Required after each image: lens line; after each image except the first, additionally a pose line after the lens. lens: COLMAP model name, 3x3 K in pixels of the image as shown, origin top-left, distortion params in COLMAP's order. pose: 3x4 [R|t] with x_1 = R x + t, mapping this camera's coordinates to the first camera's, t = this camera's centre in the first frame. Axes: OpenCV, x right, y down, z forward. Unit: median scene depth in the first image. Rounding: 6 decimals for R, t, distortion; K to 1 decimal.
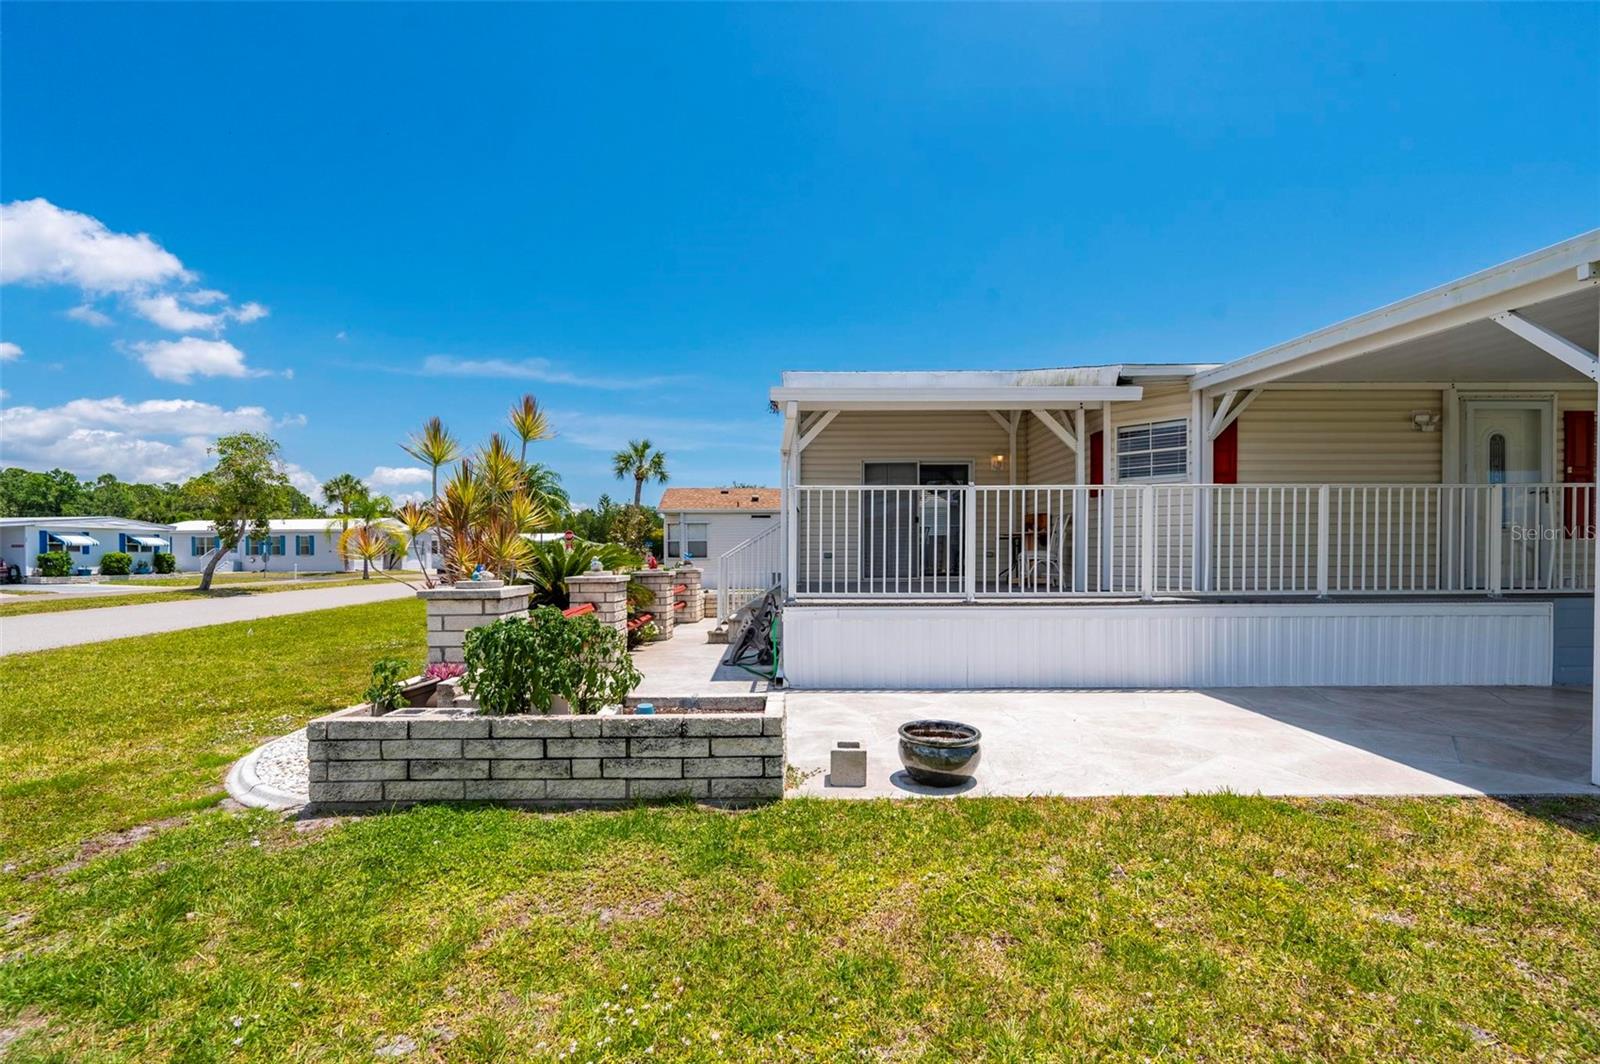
lens RADIAL K [[657.3, 0, 776.7], [0, 657.3, 568.0], [0, 0, 1]] dist [-0.001166, -0.000613]
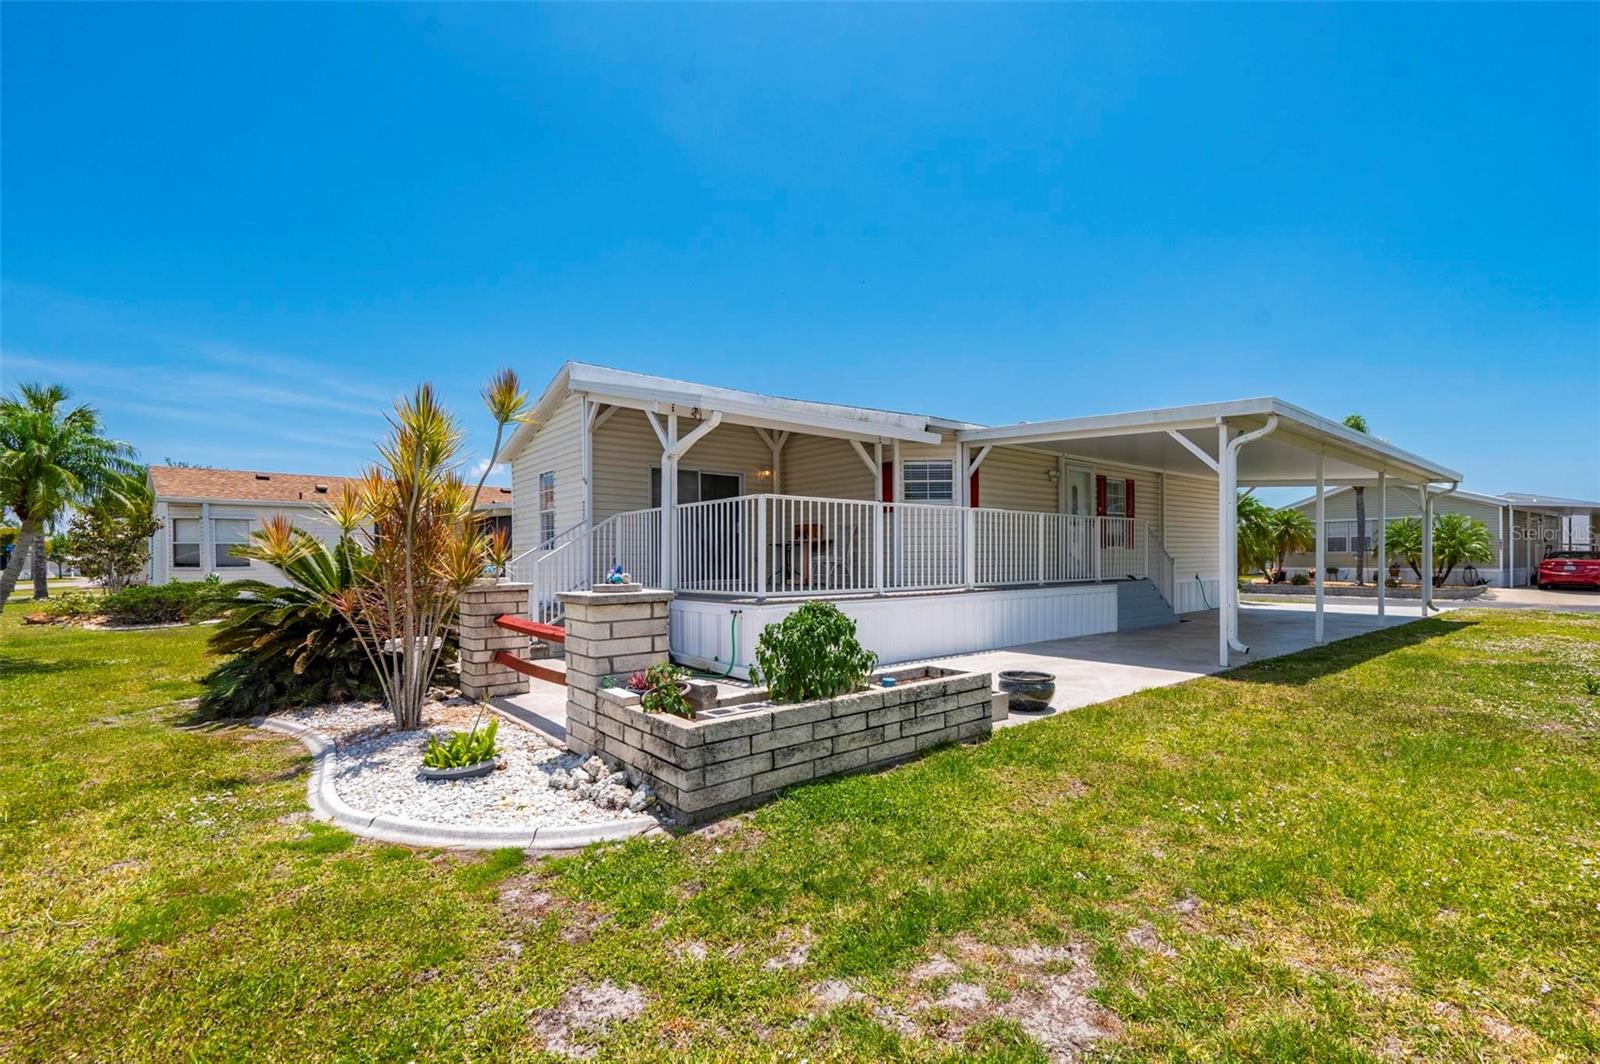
lens RADIAL K [[729.4, 0, 785.6], [0, 729.4, 558.7], [0, 0, 1]] dist [-0.003718, -0.000157]
pose [[0.771665, -0.000411, 0.636029, -0.716204], [0.017285, 0.999644, -0.020326, 0.006914], [-0.635794, 0.026679, 0.771397, 0.049536]]
